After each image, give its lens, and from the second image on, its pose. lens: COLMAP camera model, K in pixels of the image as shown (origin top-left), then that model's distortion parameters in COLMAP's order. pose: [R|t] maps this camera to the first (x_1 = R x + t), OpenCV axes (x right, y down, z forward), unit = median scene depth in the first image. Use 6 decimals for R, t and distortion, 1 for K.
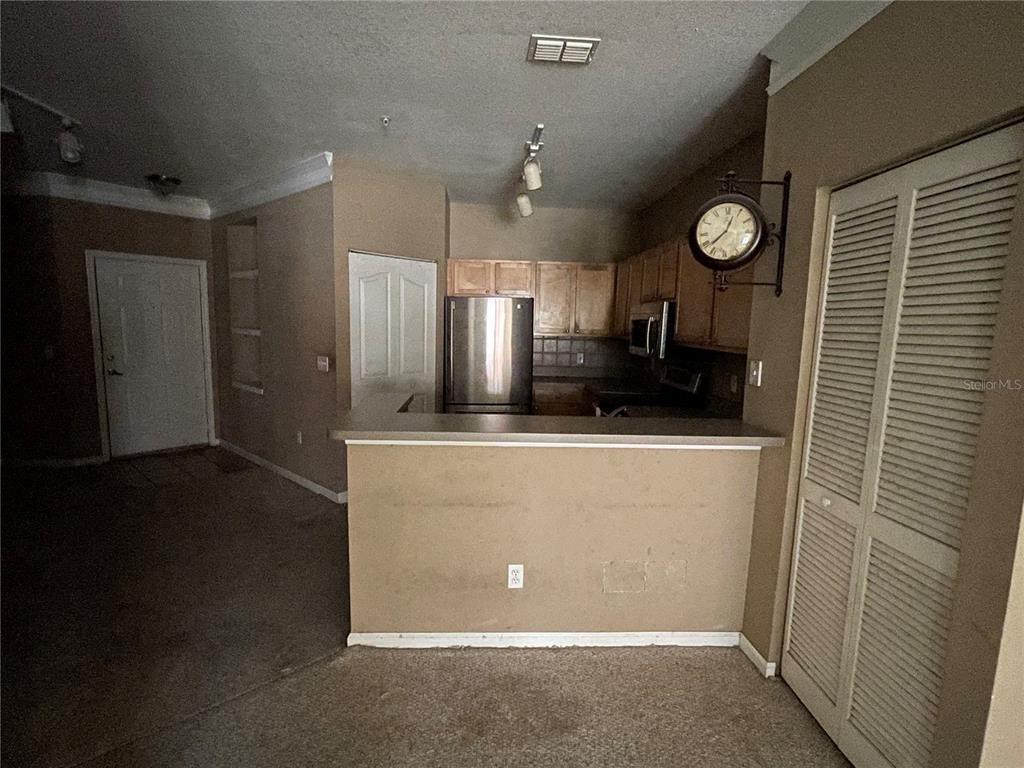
lens RADIAL K [[507.7, 0, 511.2], [0, 507.7, 386.1], [0, 0, 1]] dist [-0.005029, 0.001500]
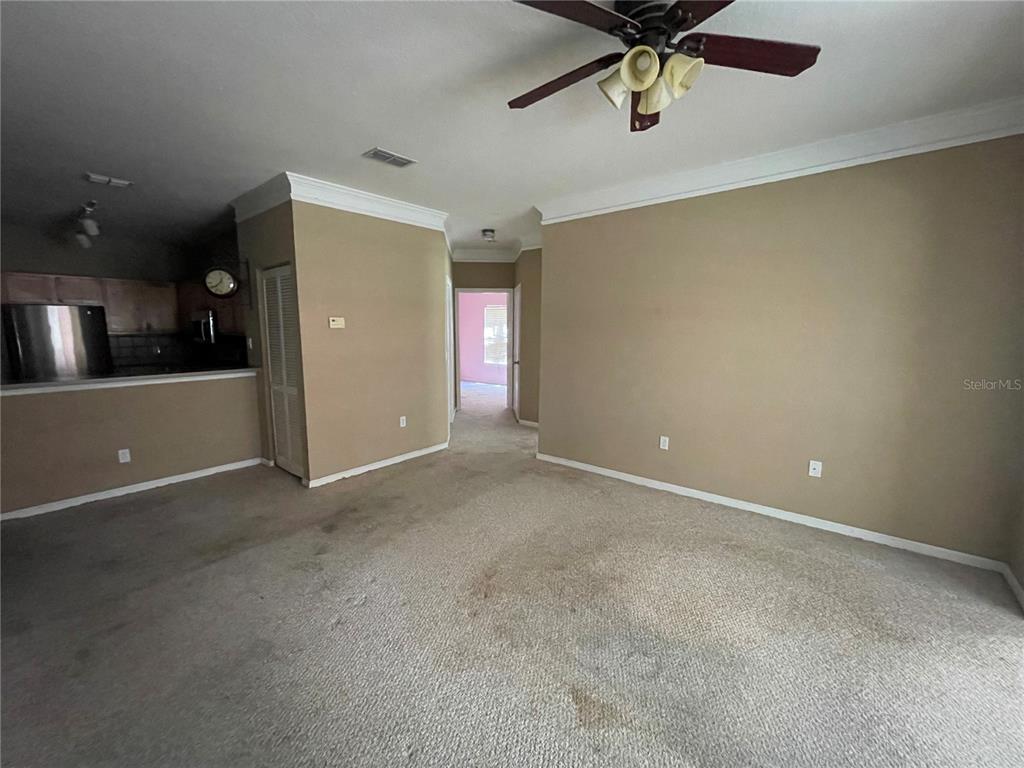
lens RADIAL K [[414.1, 0, 507.2], [0, 414.1, 382.1], [0, 0, 1]] dist [0.003272, 0.000953]
pose [[0.679586, -0.126813, 0.722552, -0.057059], [0.112284, 0.991321, 0.068377, 0.081090], [-0.724952, 0.034662, 0.687927, -0.608854]]
